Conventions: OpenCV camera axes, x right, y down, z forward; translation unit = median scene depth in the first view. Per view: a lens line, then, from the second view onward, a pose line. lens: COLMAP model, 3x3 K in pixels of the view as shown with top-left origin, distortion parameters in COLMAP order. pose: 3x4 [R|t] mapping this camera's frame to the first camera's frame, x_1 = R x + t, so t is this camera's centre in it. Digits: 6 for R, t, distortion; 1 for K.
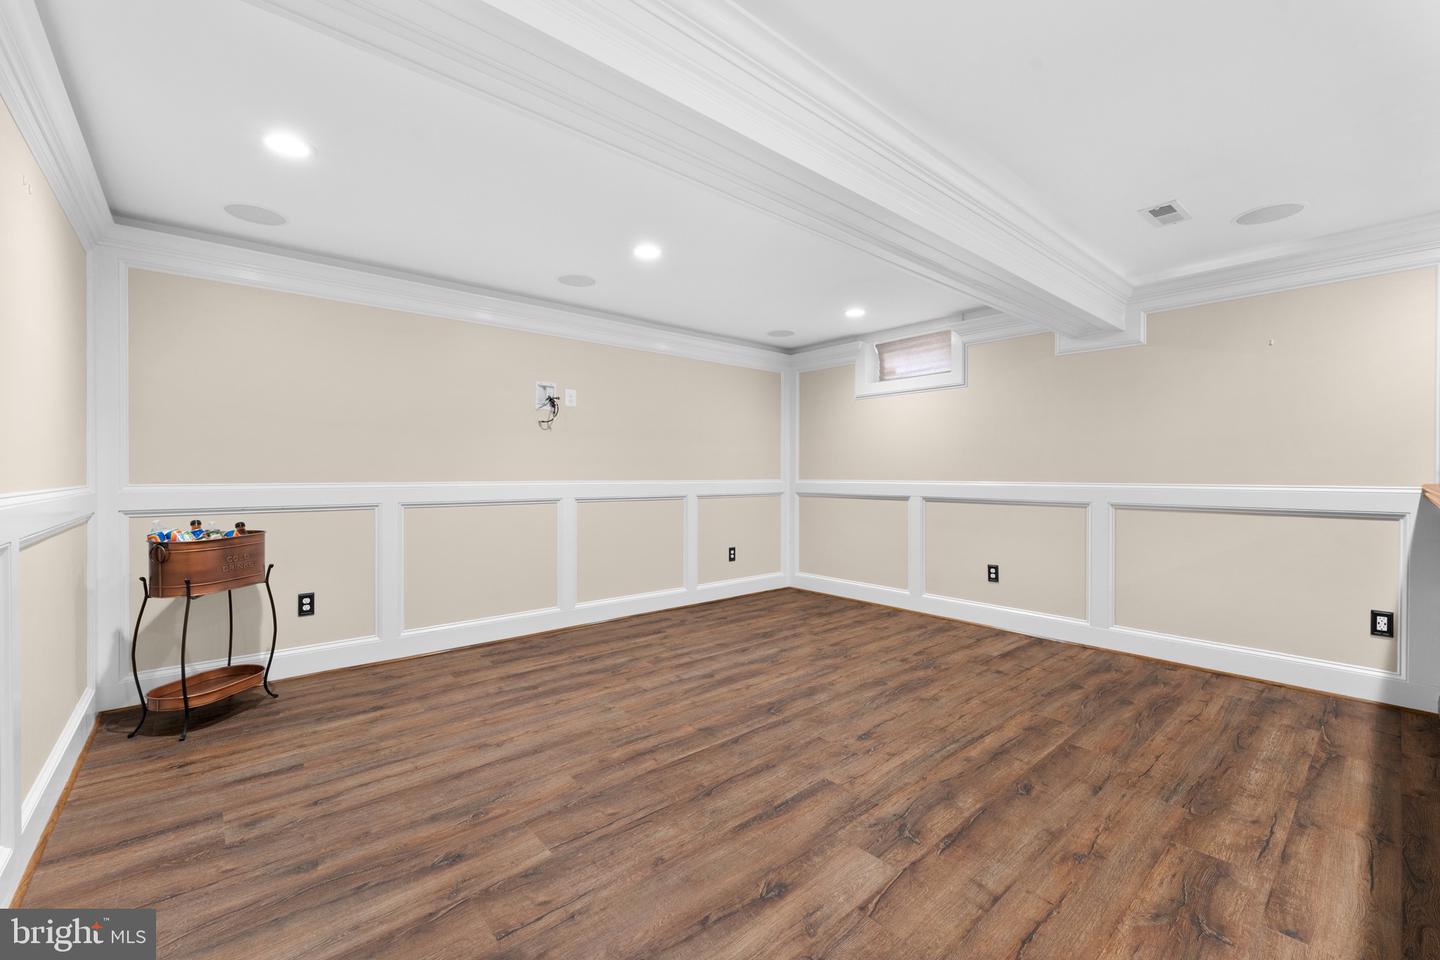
lens RADIAL K [[588.6, 0, 712.0], [0, 588.6, 477.0], [0, 0, 1]] dist [0.001643, -0.000051]
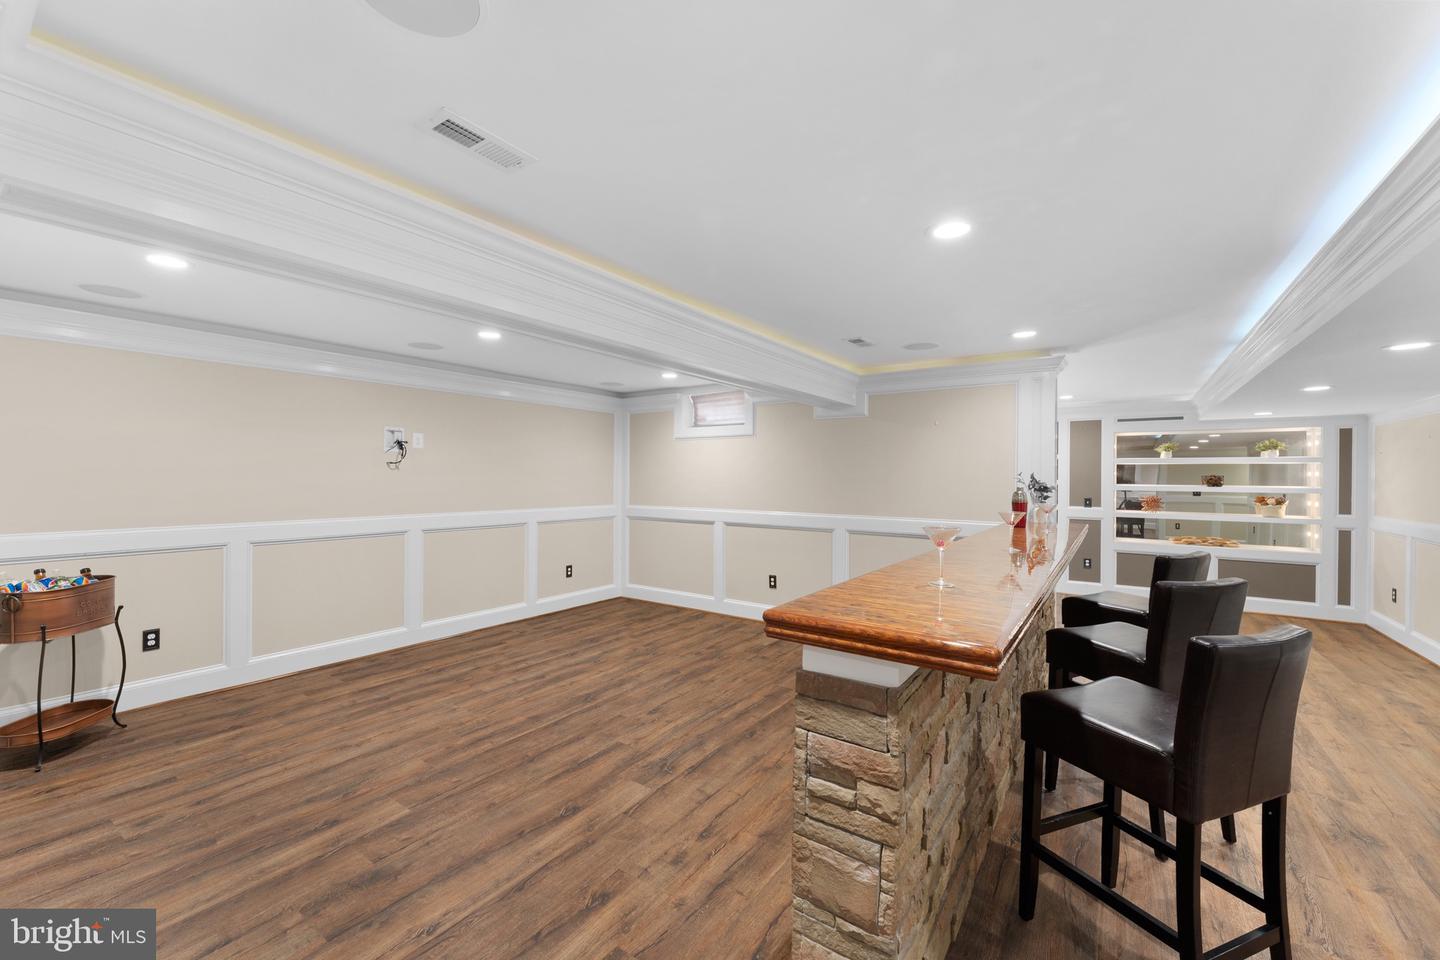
lens RADIAL K [[588.8, 0, 717.5], [0, 588.8, 478.8], [0, 0, 1]] dist [-0.000387, 0.000025]
pose [[0.969233, 0.004699, 0.246100, 0.053644], [-0.006104, 0.999969, 0.004944, -0.098581], [-0.246070, -0.006294, 0.969232, -0.324510]]
